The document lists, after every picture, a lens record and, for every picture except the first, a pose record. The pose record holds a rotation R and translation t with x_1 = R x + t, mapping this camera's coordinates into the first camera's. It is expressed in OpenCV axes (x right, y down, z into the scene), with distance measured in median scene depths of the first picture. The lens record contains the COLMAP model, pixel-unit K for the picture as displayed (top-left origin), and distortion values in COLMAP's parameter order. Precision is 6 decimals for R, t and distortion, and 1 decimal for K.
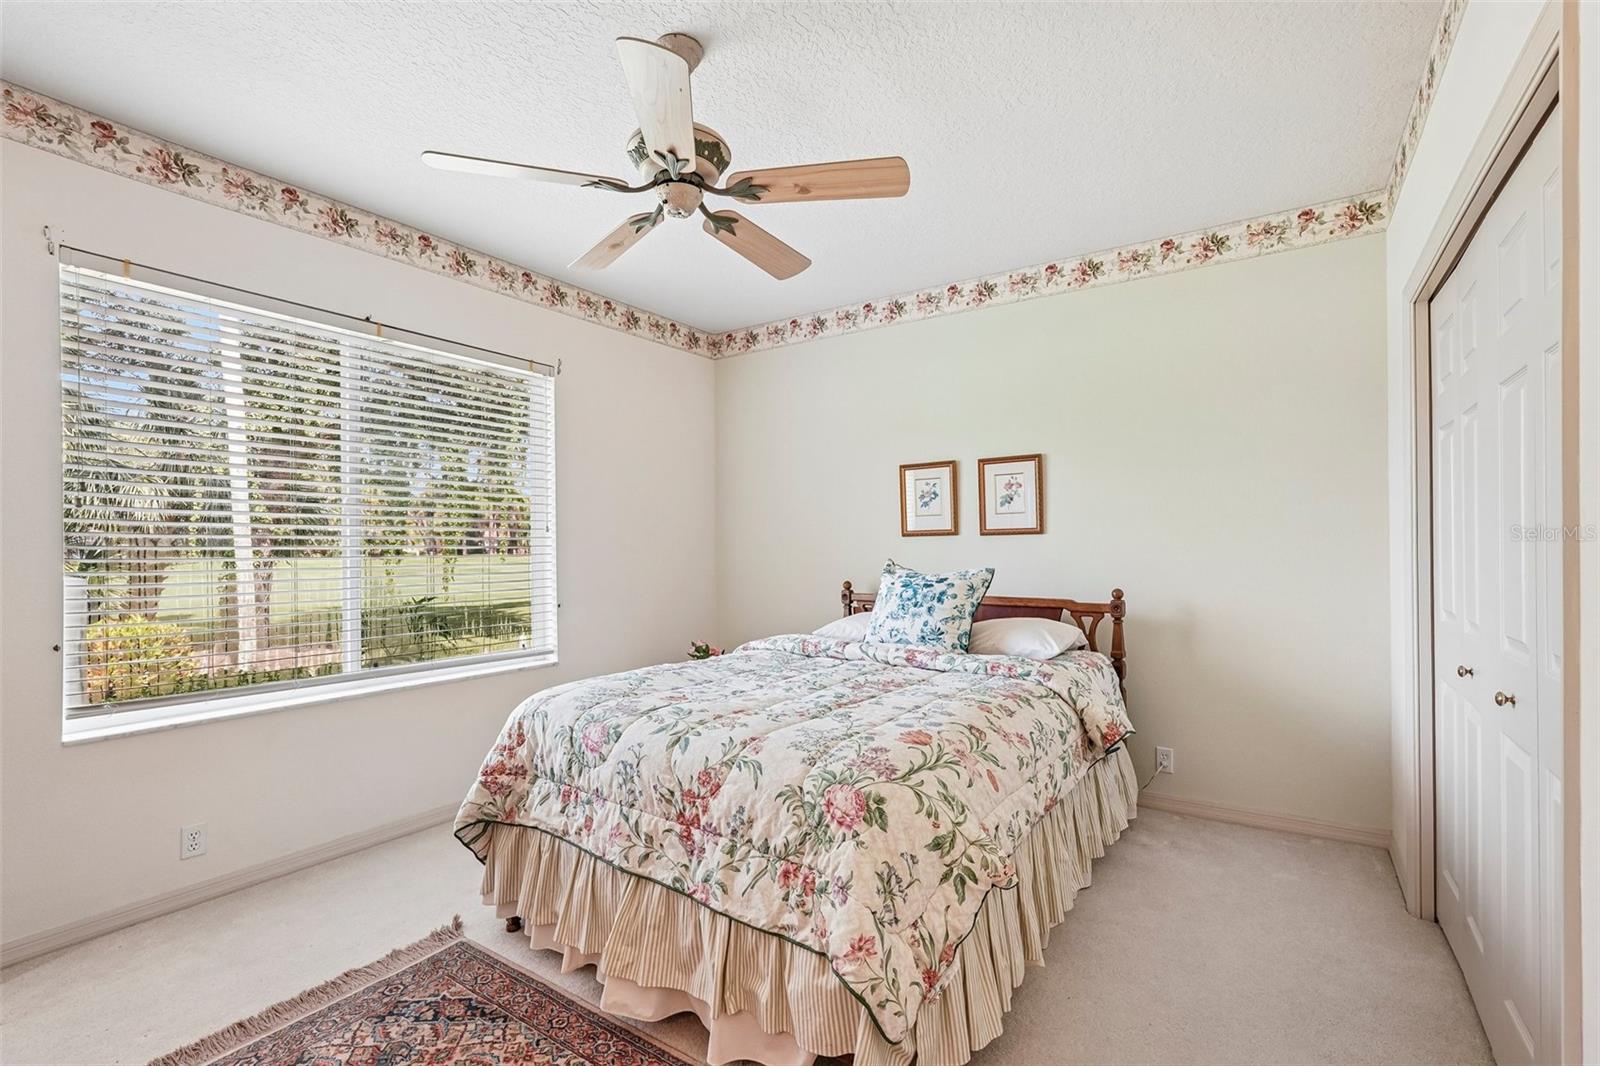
lens RADIAL K [[703.6, 0, 795.3], [0, 703.6, 545.7], [0, 0, 1]] dist [-0.012367, 0.008052]
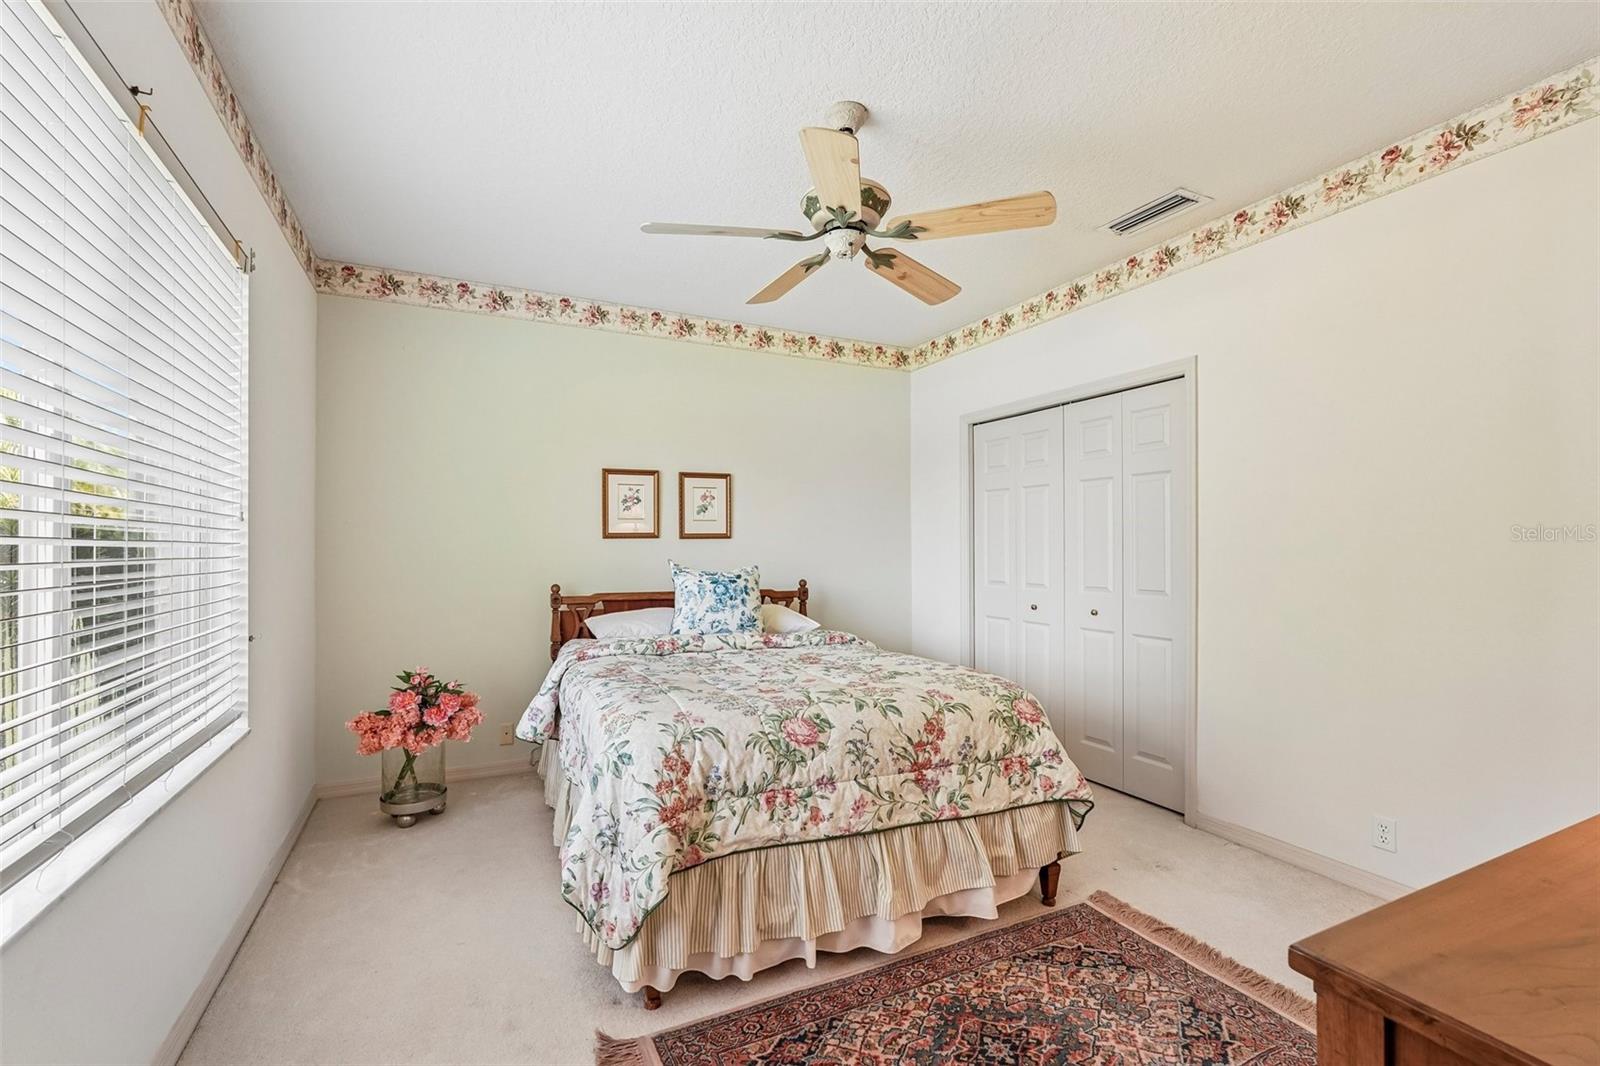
lens RADIAL K [[703.6, 0, 795.3], [0, 703.6, 545.7], [0, 0, 1]] dist [-0.012367, 0.008052]
pose [[0.508302, 0.007848, 0.861143, -1.185108], [-0.001249, 0.999964, -0.008376, 0.011034], [-0.861178, 0.003182, 0.508294, 0.493521]]
